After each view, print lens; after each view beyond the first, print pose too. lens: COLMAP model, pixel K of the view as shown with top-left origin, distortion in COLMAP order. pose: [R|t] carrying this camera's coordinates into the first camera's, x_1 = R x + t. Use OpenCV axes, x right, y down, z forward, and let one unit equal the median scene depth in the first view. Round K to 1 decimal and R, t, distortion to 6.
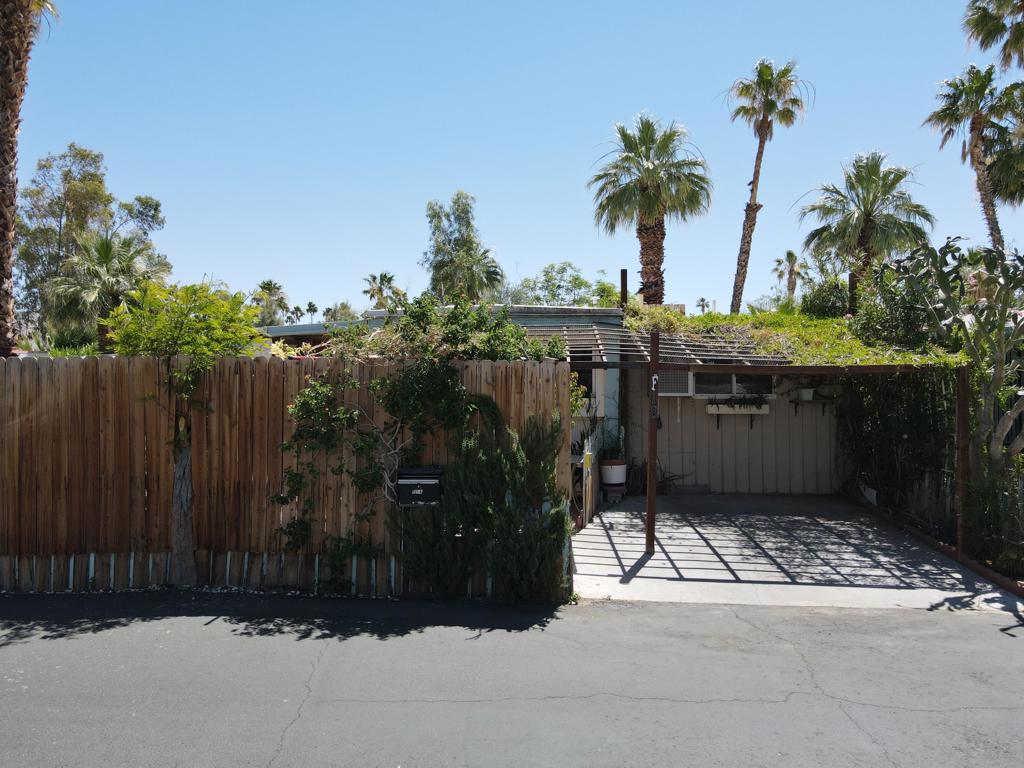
lens RADIAL K [[733.7, 0, 507.0], [0, 733.7, 381.3], [0, 0, 1]] dist [0.010272, 0.012144]
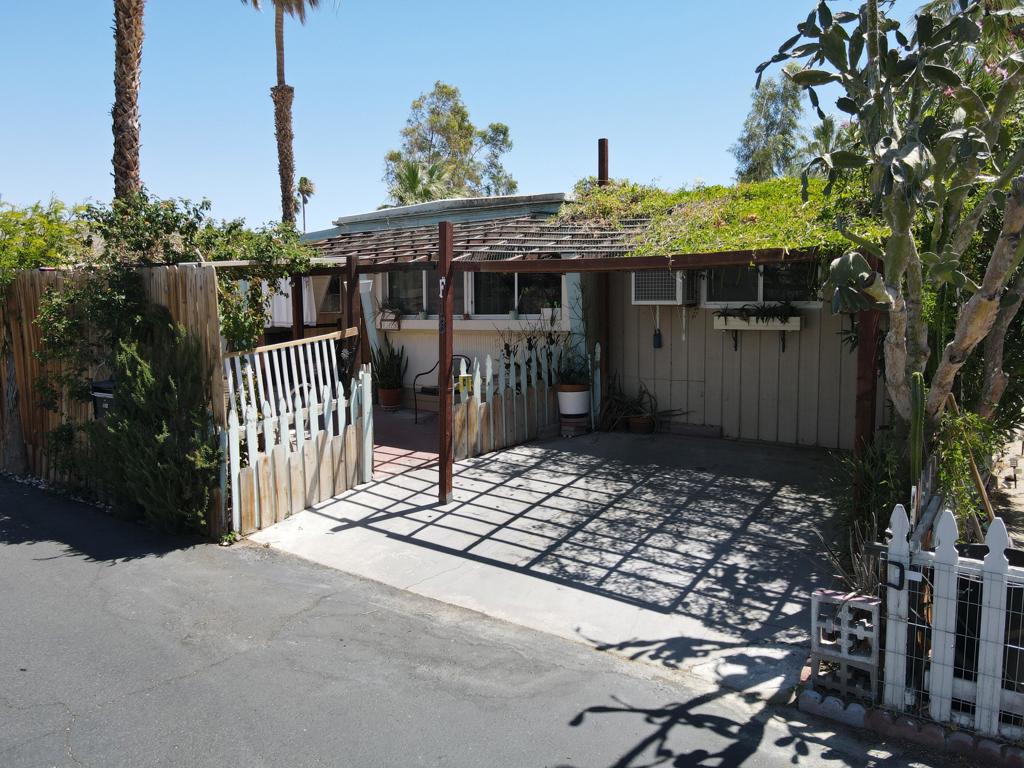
lens RADIAL K [[733.7, 0, 511.0], [0, 733.7, 386.1], [0, 0, 1]] dist [0.010272, 0.012144]
pose [[0.843362, 0.053278, -0.534698, 0.508705], [0.014276, 0.992500, 0.121411, 0.009131], [0.537156, -0.110027, 0.836276, 0.287606]]
